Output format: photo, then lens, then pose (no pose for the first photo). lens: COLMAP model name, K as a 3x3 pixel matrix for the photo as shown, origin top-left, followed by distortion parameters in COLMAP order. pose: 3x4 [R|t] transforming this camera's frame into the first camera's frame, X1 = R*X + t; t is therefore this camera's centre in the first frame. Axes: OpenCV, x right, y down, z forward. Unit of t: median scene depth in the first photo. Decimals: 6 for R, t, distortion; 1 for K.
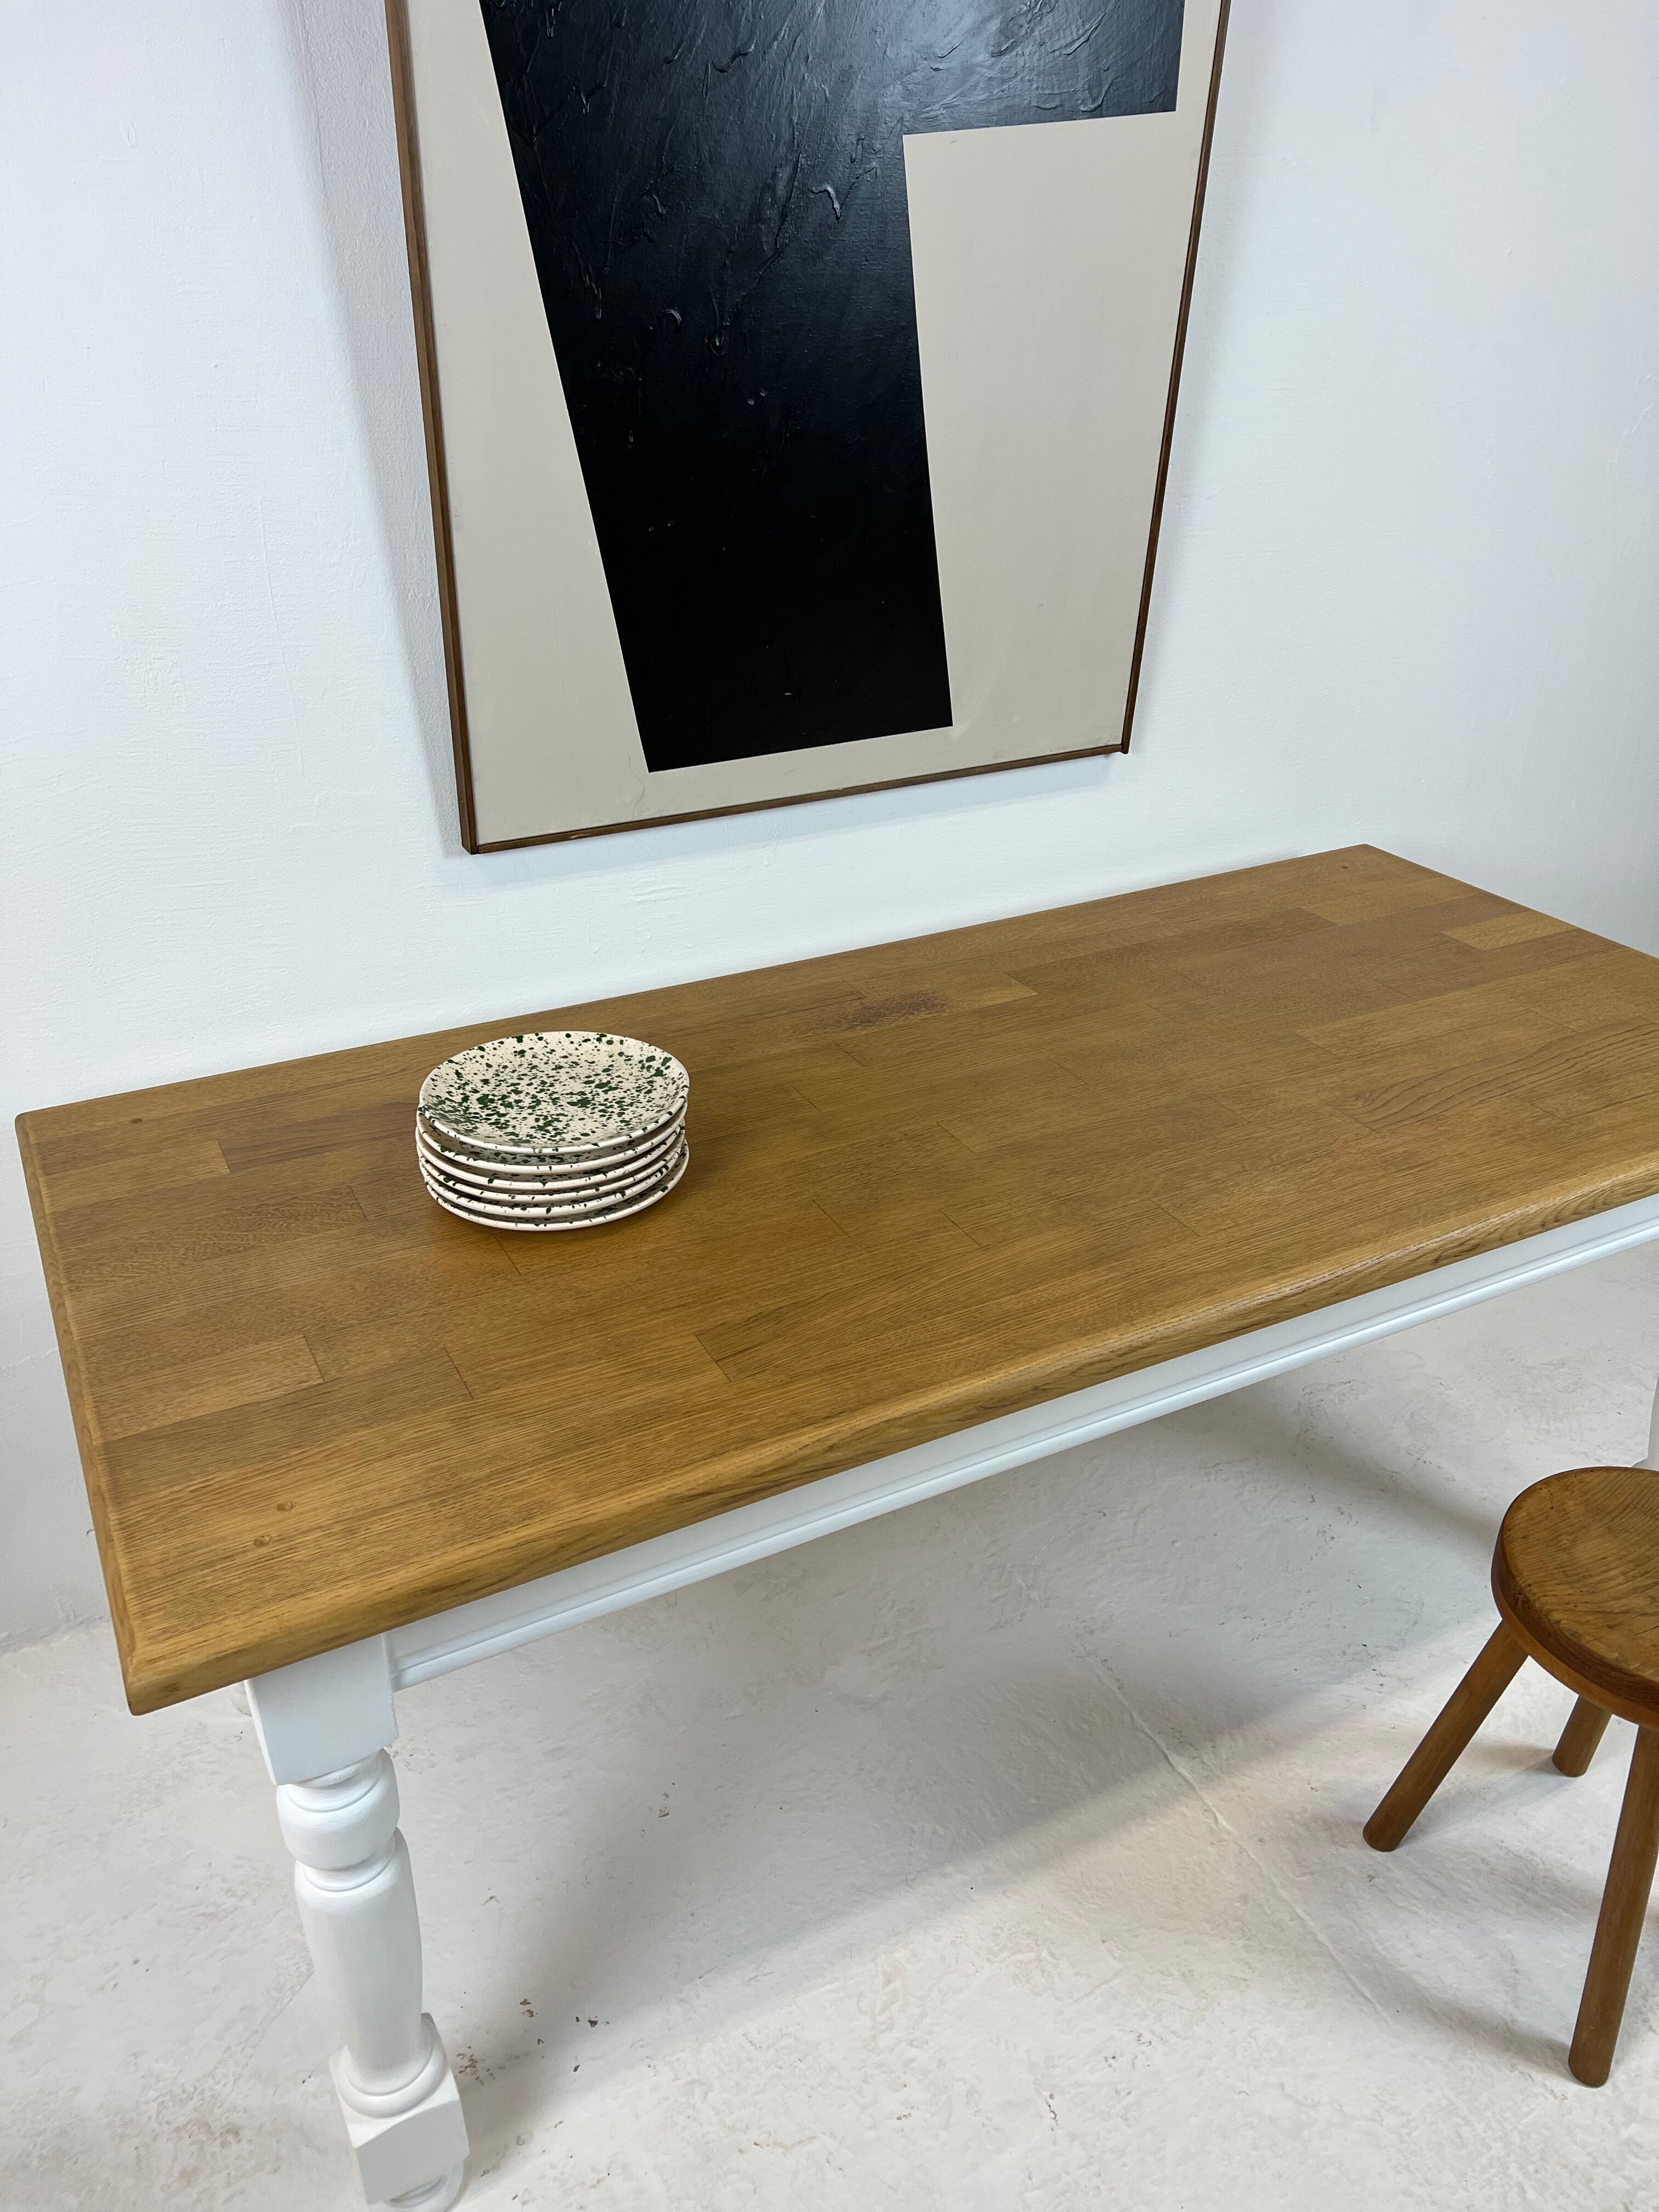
lens RADIAL K [[1693.4, 0, 844.1], [0, 1693.4, 1115.7], [0, 0, 1]] dist [0.036394, -0.043358]
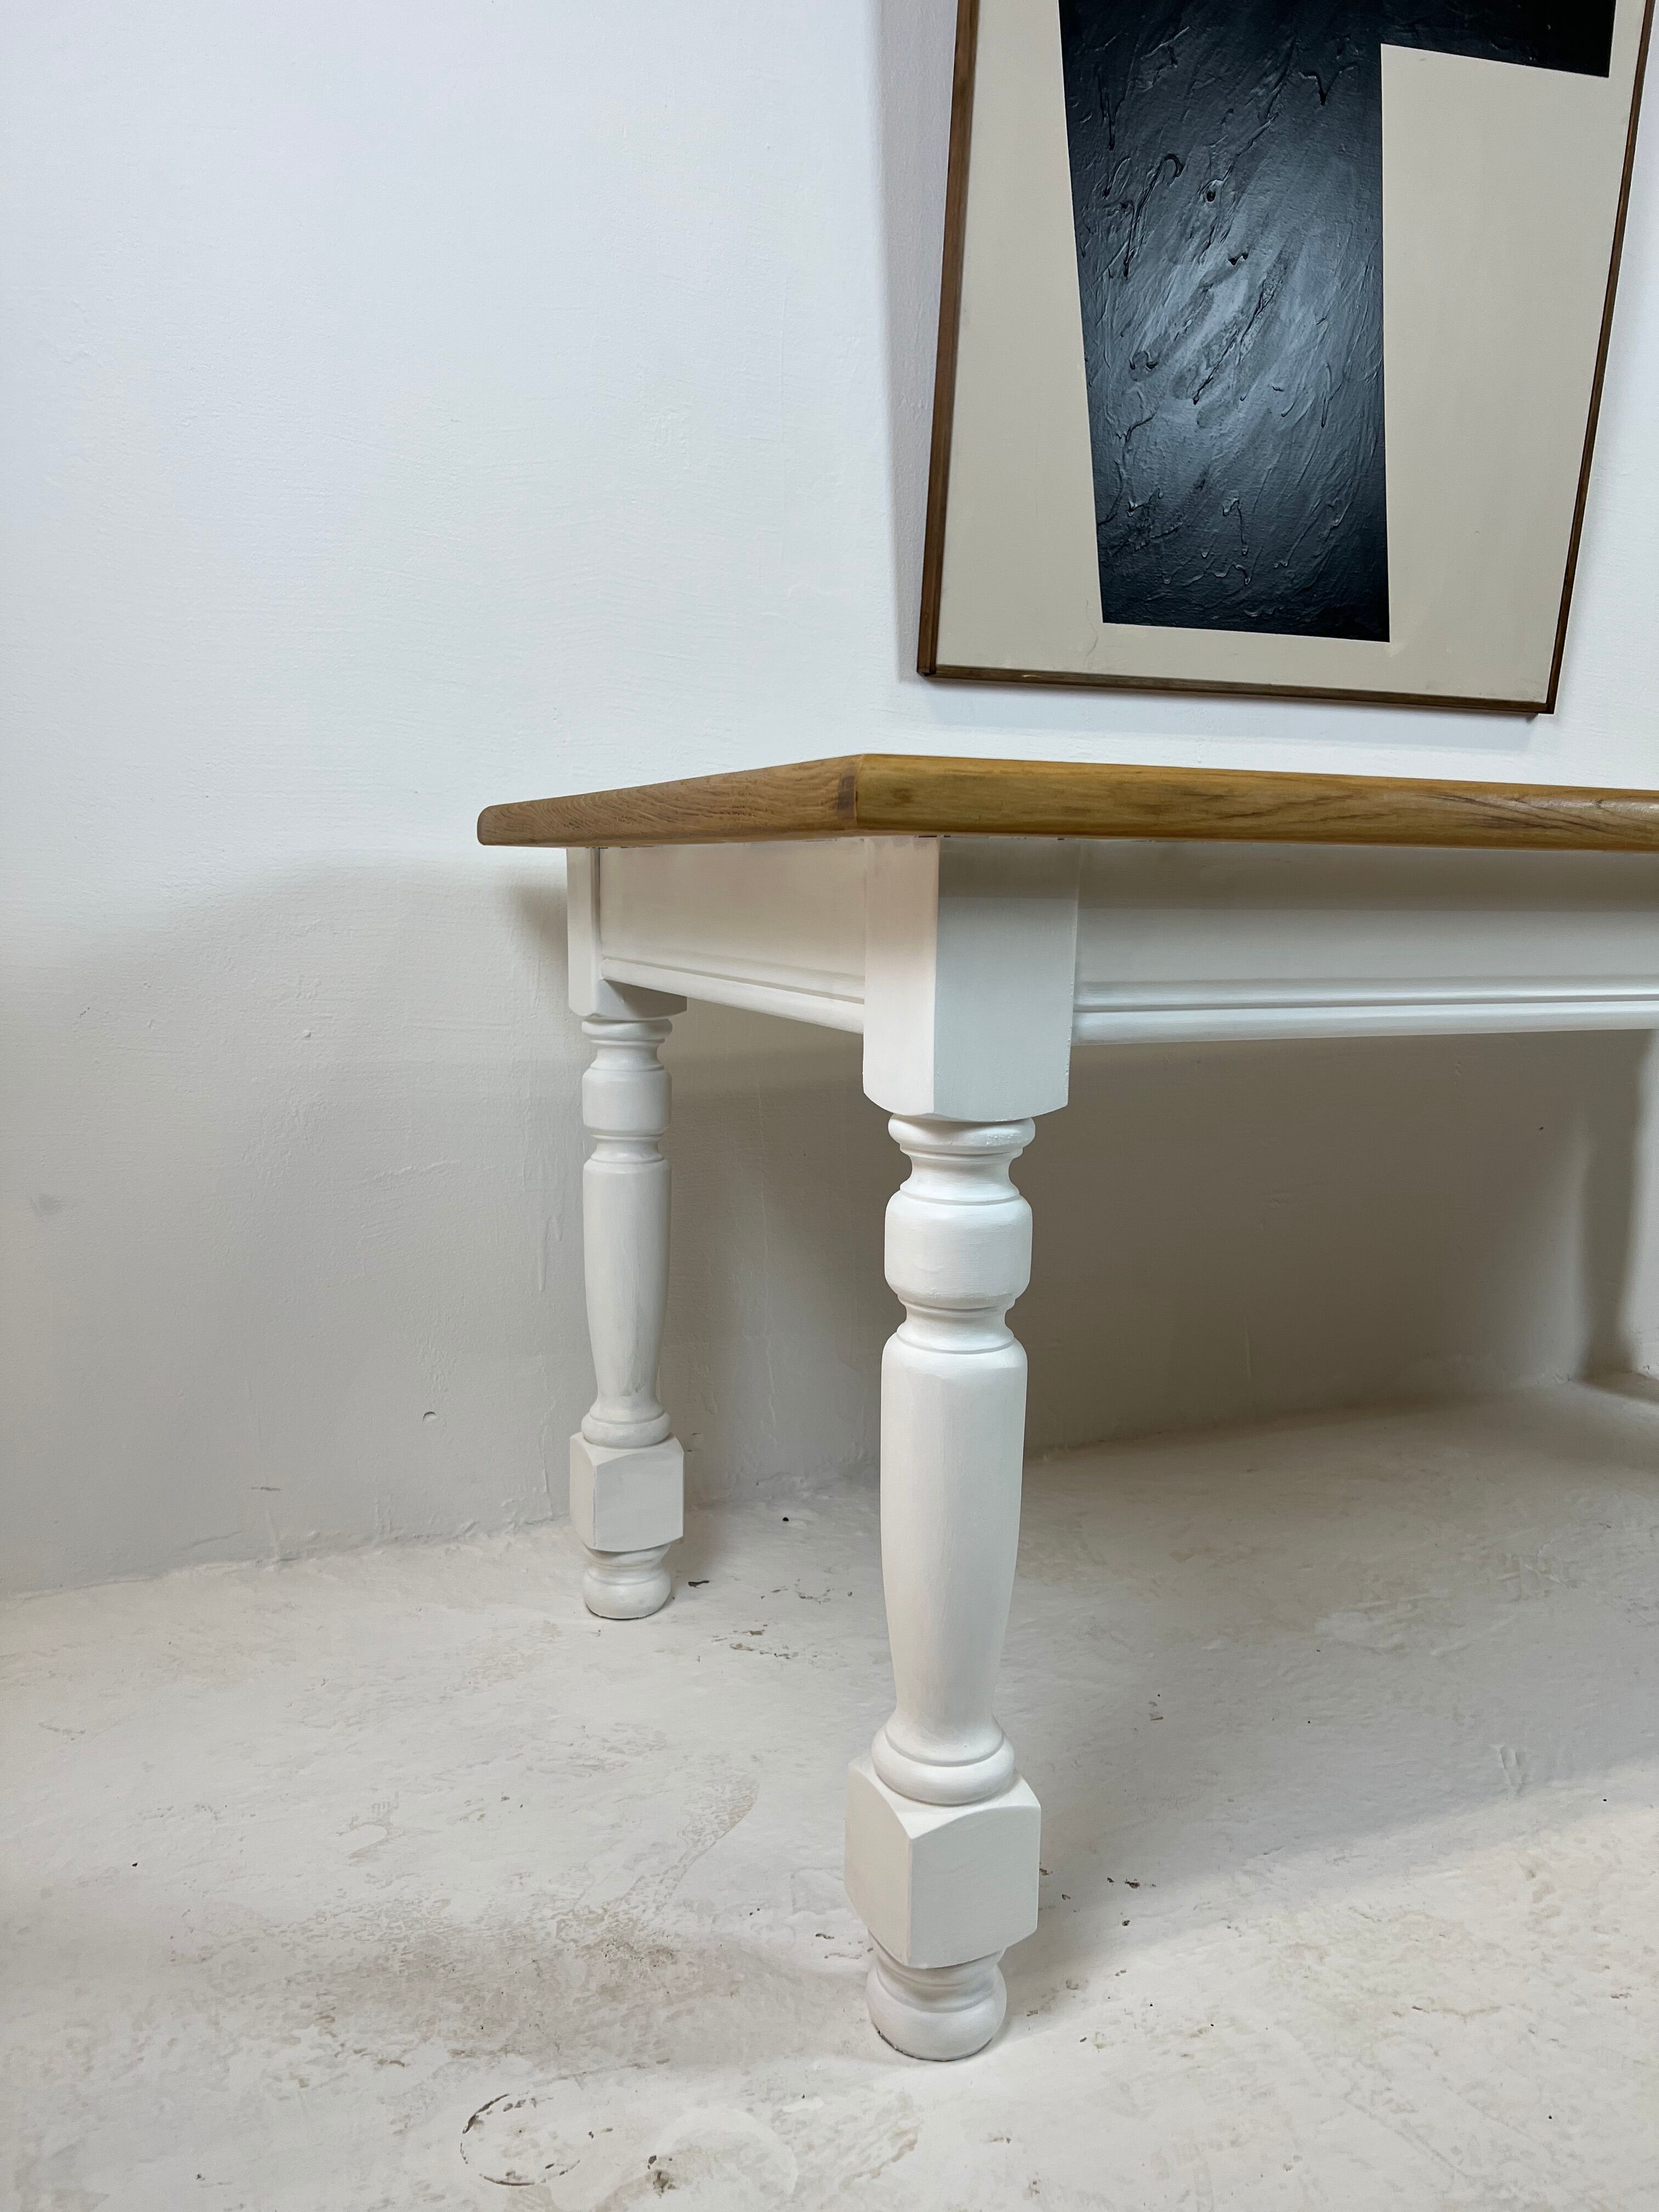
lens RADIAL K [[1693.4, 0, 825.7], [0, 1693.4, 1112.2], [0, 0, 1]] dist [0.036394, -0.043358]
pose [[0.997295, 0.027769, -0.068057, -0.240837], [-0.048873, 0.942092, -0.331775, 0.474953], [0.054903, 0.334203, 0.940900, 0.201085]]
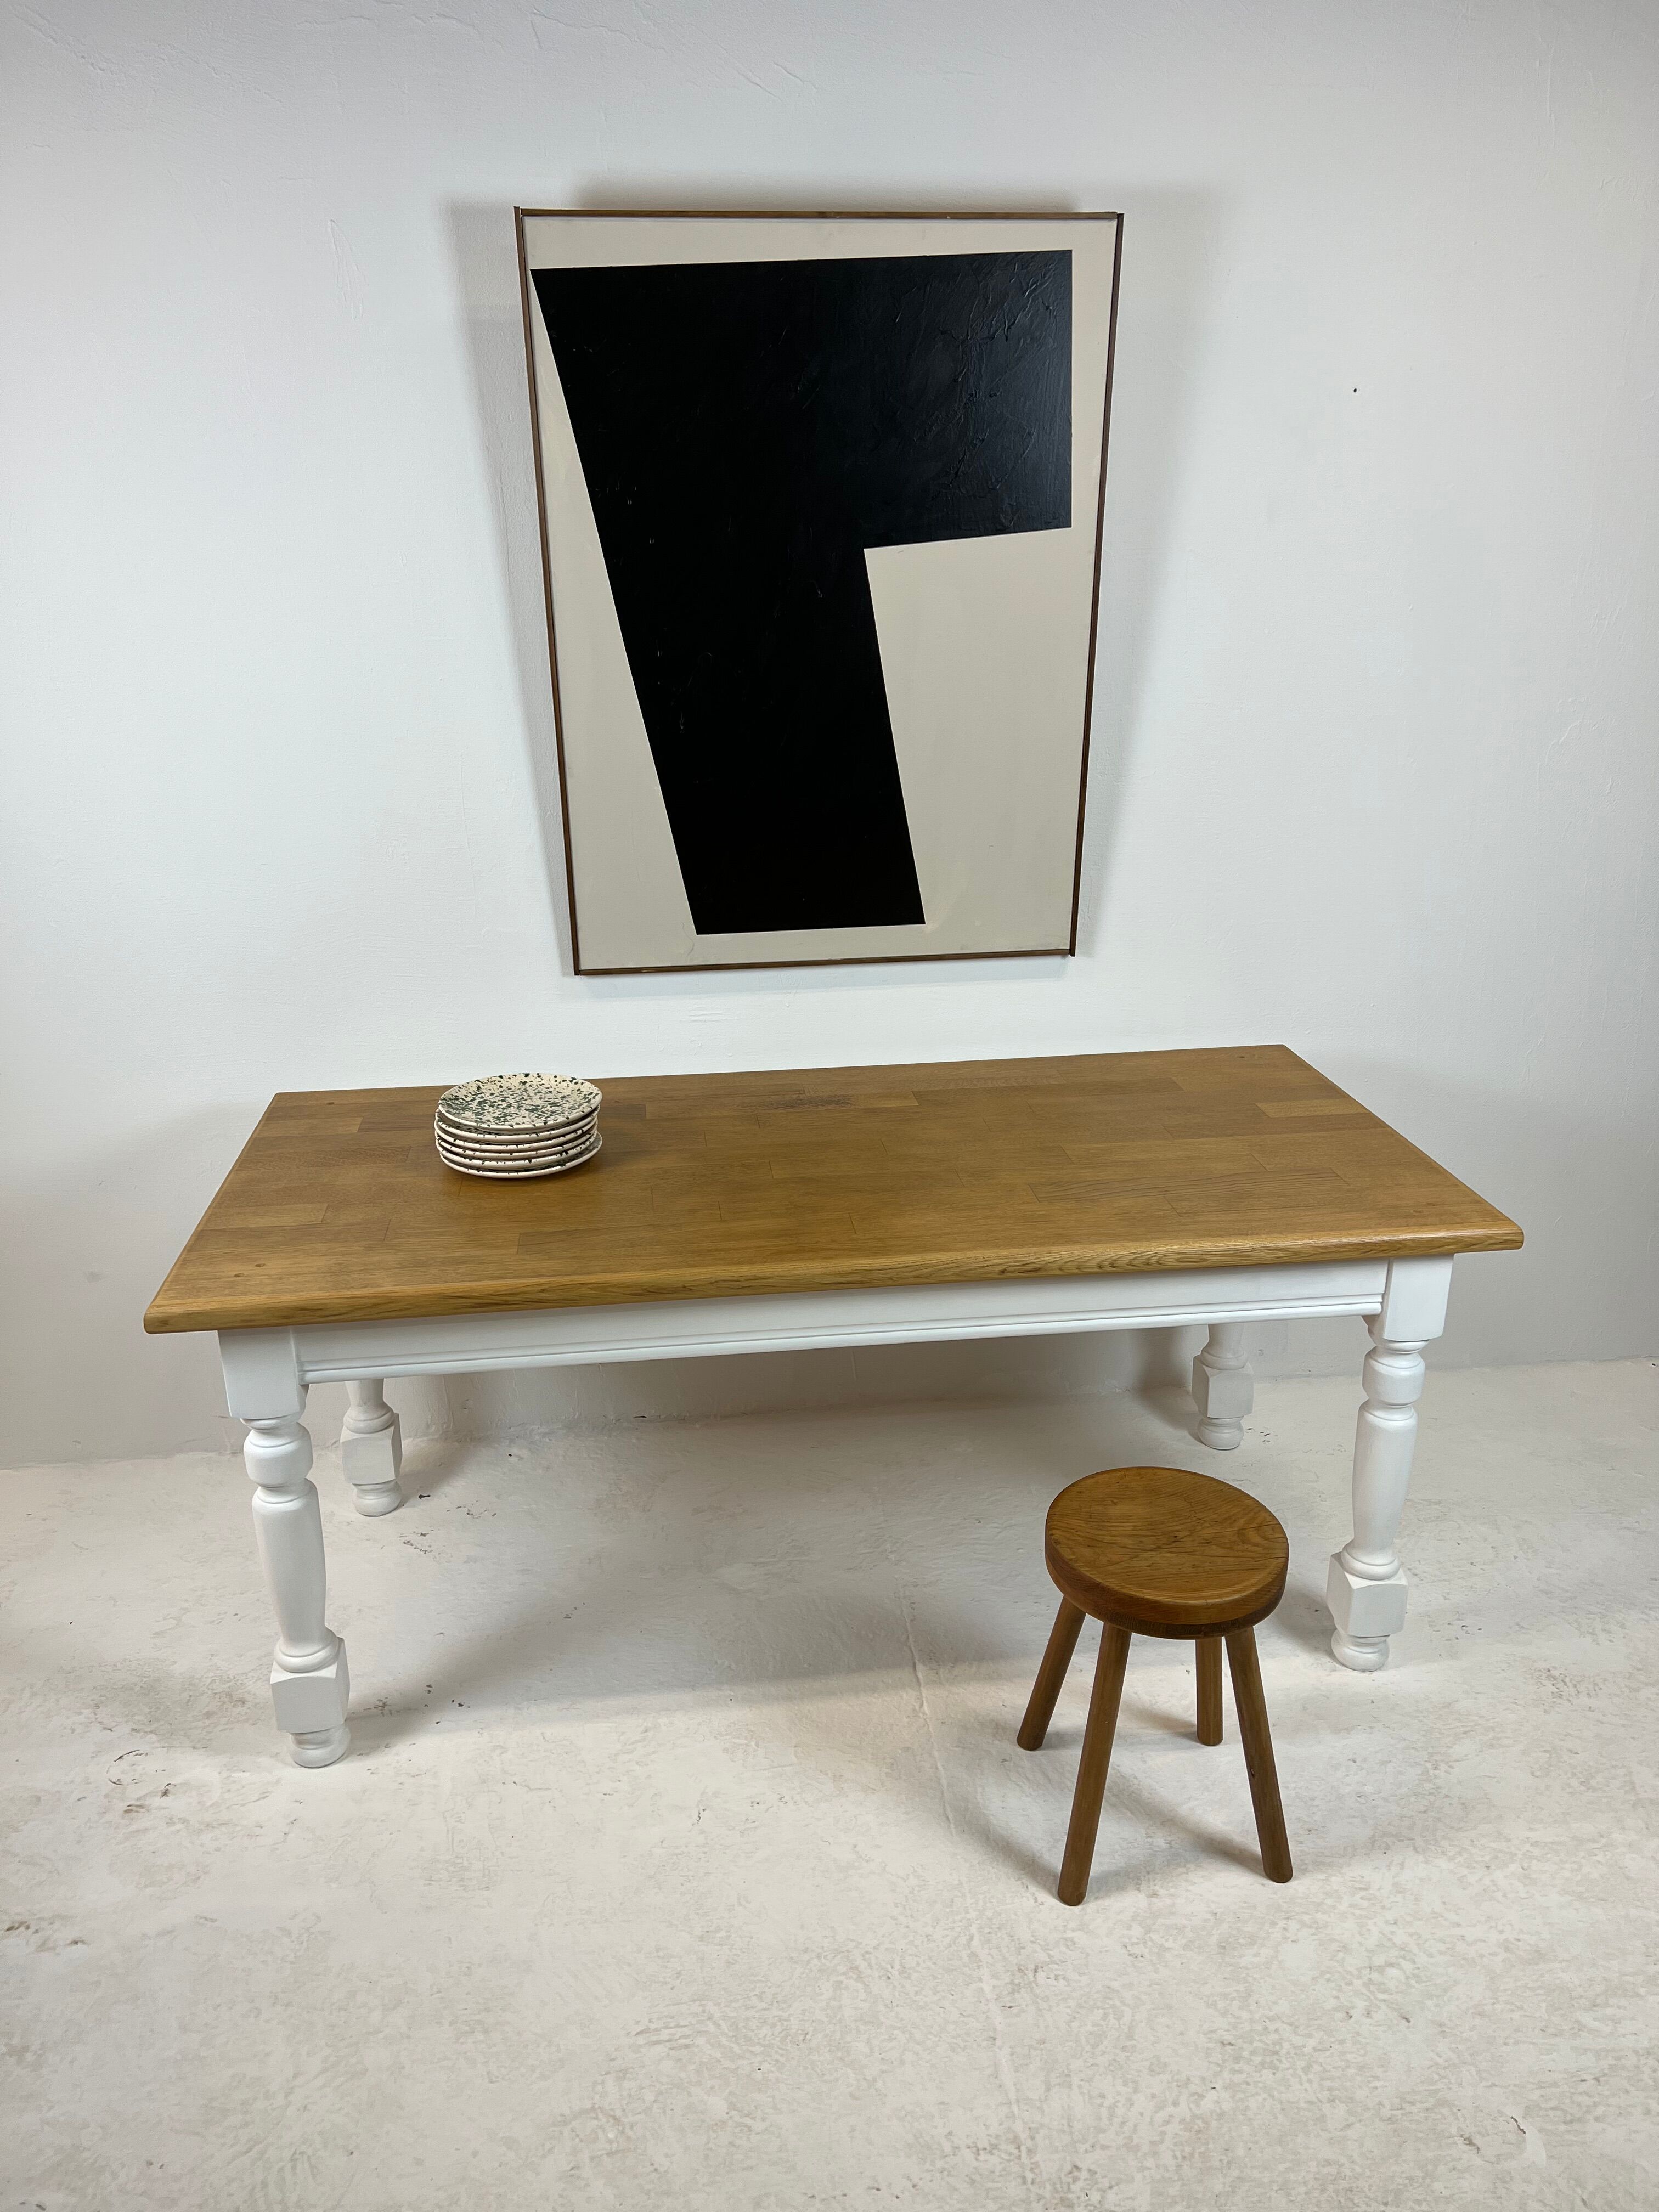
lens RADIAL K [[1693.4, 0, 838.7], [0, 1693.4, 1112.1], [0, 0, 1]] dist [0.036394, -0.043358]
pose [[0.935236, 0.111745, -0.335927, 0.640533], [-0.157252, 0.981257, -0.111383, 0.123694], [0.317185, 0.156994, 0.935279, -0.426044]]
